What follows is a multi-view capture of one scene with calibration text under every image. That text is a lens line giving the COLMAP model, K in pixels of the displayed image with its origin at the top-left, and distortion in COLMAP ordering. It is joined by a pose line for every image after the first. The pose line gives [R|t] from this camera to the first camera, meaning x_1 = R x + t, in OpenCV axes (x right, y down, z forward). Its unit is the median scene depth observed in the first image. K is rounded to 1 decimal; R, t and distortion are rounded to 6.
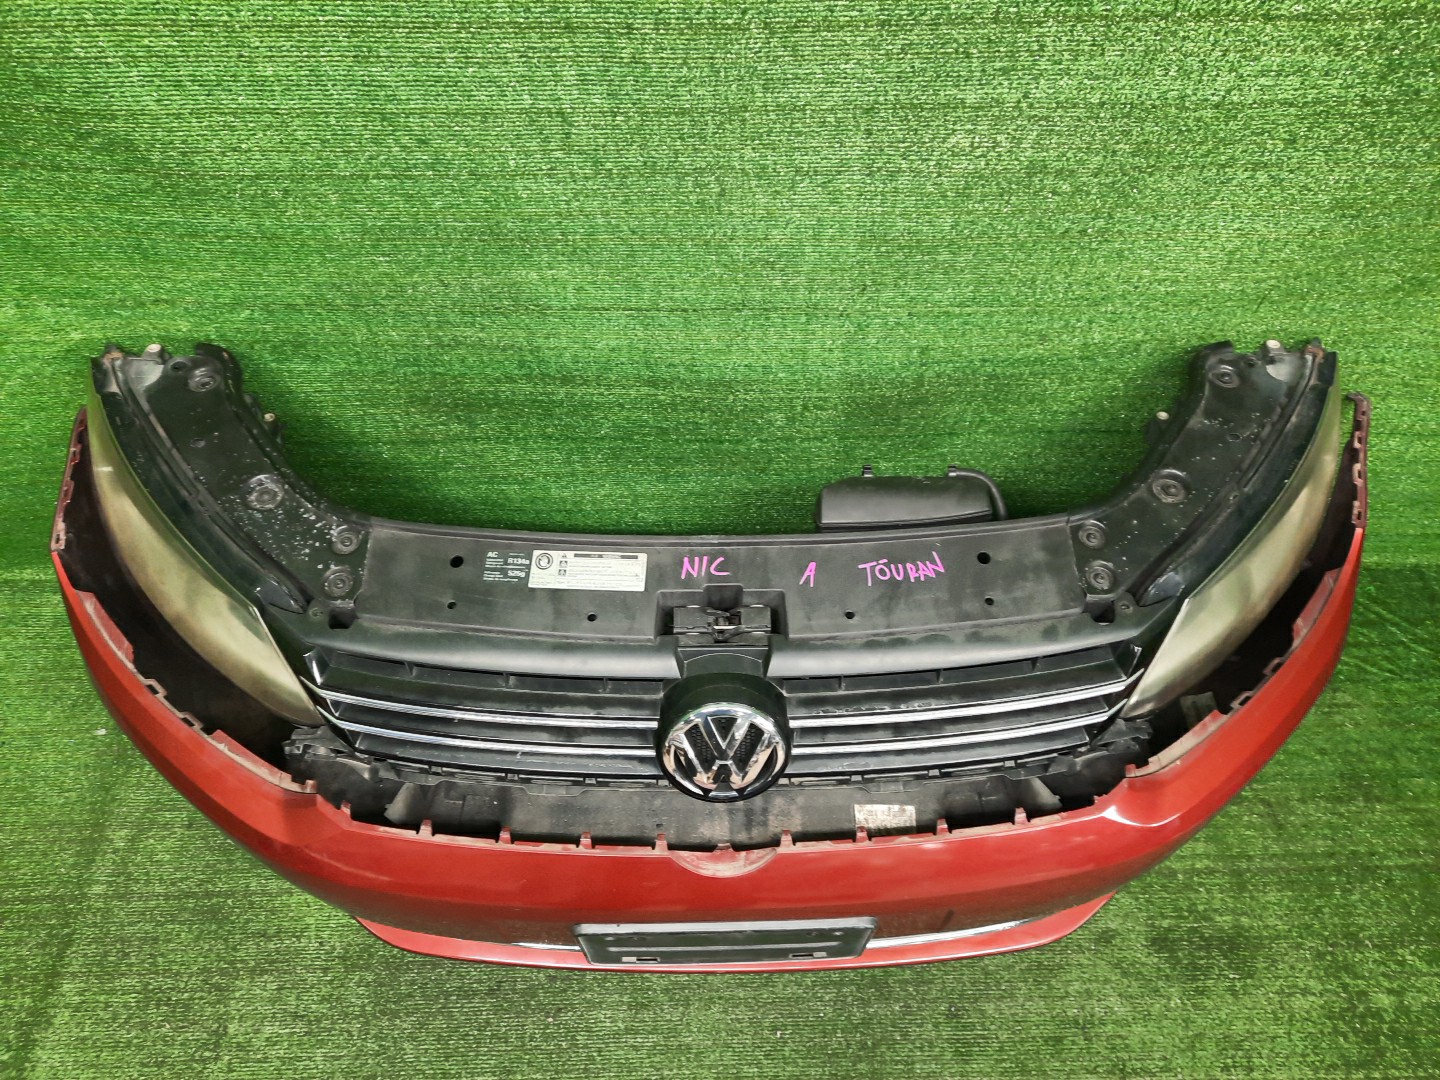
lens RADIAL K [[1062.3, 0, 720.0], [0, 1062.3, 540.0], [0, 0, 1]] dist [0.049016, -0.009596]
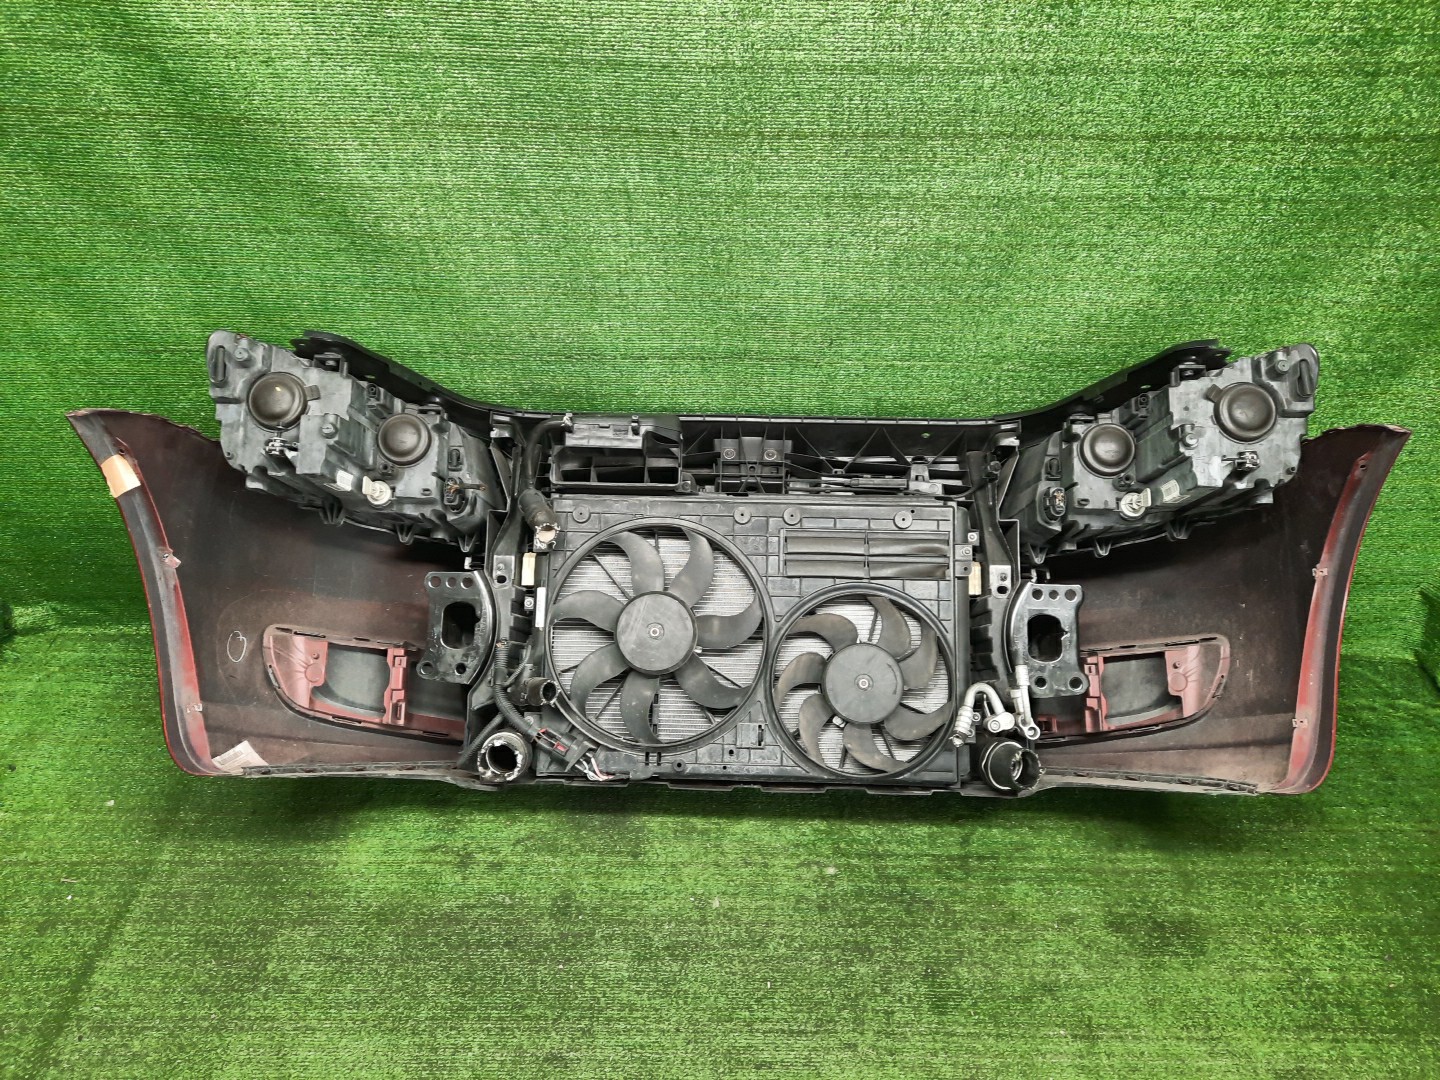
lens RADIAL K [[1064.9, 0, 720.0], [0, 1064.9, 540.0], [0, 0, 1]] dist [0.103910, -0.073123]
pose [[0.999732, 0.019045, -0.013180, 0.010903], [-0.022501, 0.933532, -0.357788, 0.433701], [0.005490, 0.357989, 0.933710, -0.187562]]
